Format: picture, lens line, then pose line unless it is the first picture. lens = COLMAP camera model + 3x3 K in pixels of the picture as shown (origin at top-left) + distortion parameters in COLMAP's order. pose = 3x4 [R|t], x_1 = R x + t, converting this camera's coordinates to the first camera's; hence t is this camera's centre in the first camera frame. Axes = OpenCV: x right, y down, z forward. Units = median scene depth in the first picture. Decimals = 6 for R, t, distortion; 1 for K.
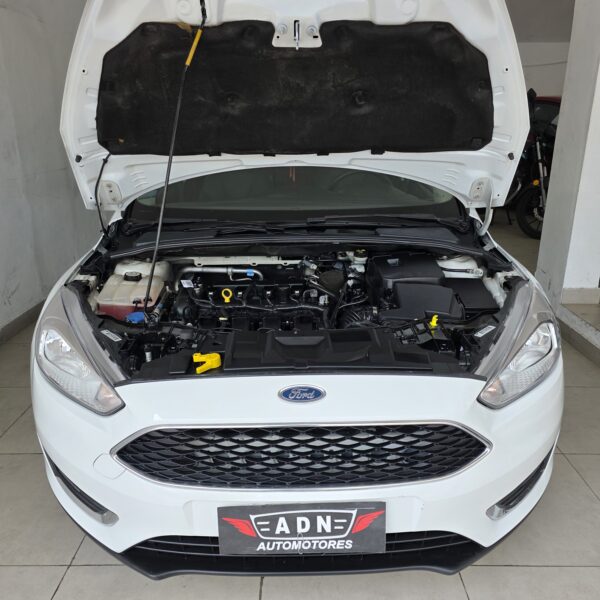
lens RADIAL K [[531.1, 0, 299.8], [0, 531.1, 297.2], [0, 0, 1]] dist [0.060871, -0.046135]
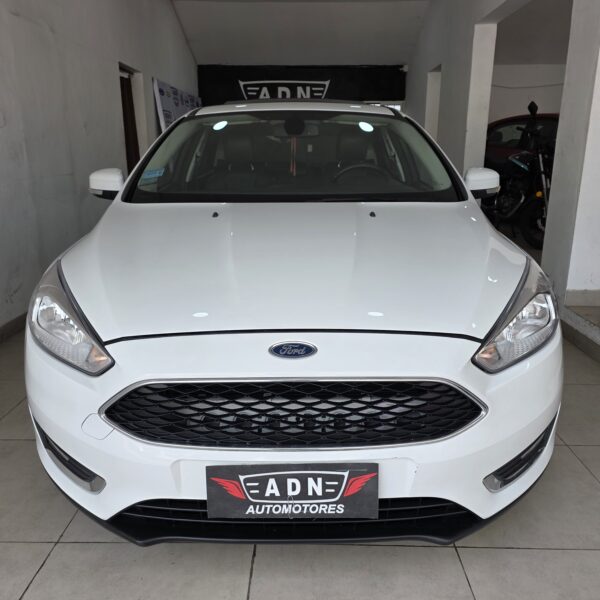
lens RADIAL K [[531.1, 0, 300.2], [0, 531.1, 294.5], [0, 0, 1]] dist [0.060871, -0.046135]
pose [[0.999904, 0.006511, -0.012238, 0.026050], [-0.007161, 0.998526, -0.053797, 0.118701], [0.011870, 0.053880, 0.998477, 0.009337]]
